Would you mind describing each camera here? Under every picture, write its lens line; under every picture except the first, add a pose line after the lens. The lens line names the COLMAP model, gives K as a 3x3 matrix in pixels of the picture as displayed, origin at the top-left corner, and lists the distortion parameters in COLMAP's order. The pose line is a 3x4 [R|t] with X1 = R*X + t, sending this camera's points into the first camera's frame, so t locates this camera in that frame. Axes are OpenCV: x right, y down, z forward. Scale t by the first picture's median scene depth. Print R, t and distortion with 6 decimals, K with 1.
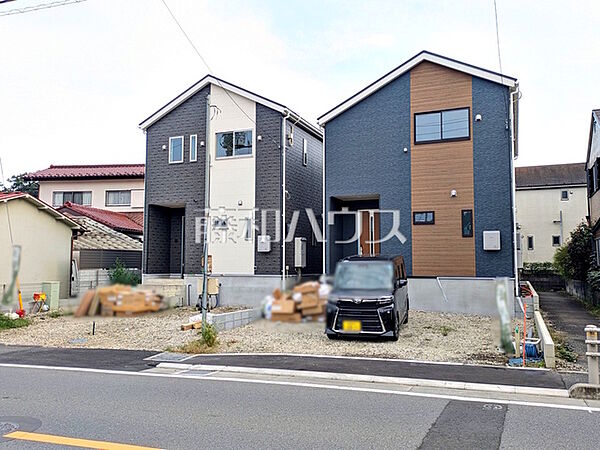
lens RADIAL K [[526.2, 0, 300.0], [0, 526.2, 225.0], [0, 0, 1]] dist [0.058312, -0.002831]
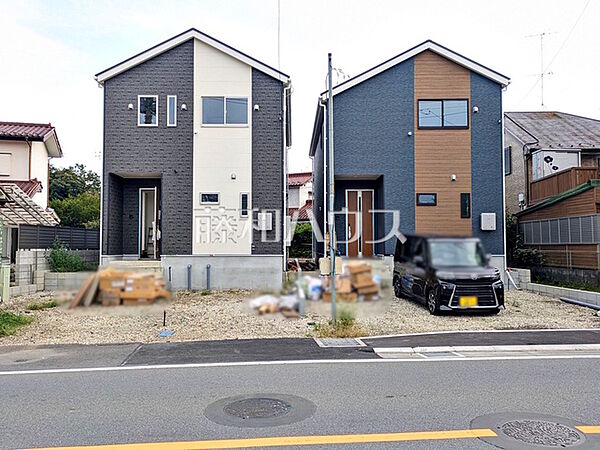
lens RADIAL K [[526.2, 0, 300.0], [0, 526.2, 225.0], [0, 0, 1]] dist [0.058312, -0.002831]
pose [[0.917165, 0.013788, 0.398269, -0.411001], [-0.027647, 0.999195, 0.029075, 0.013711], [-0.397547, -0.037678, 0.916808, 0.123436]]
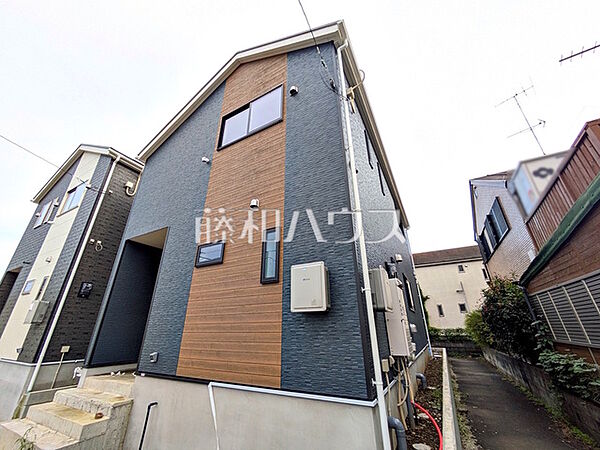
lens RADIAL K [[237.1, 0, 300.0], [0, 237.1, 225.0], [0, 0, 1]] dist [0.000445, -0.000056]
pose [[0.993051, -0.054740, -0.104178, 0.347081], [0.017776, 0.944848, -0.327026, 0.039512], [0.116333, 0.322901, 0.939256, 0.750927]]
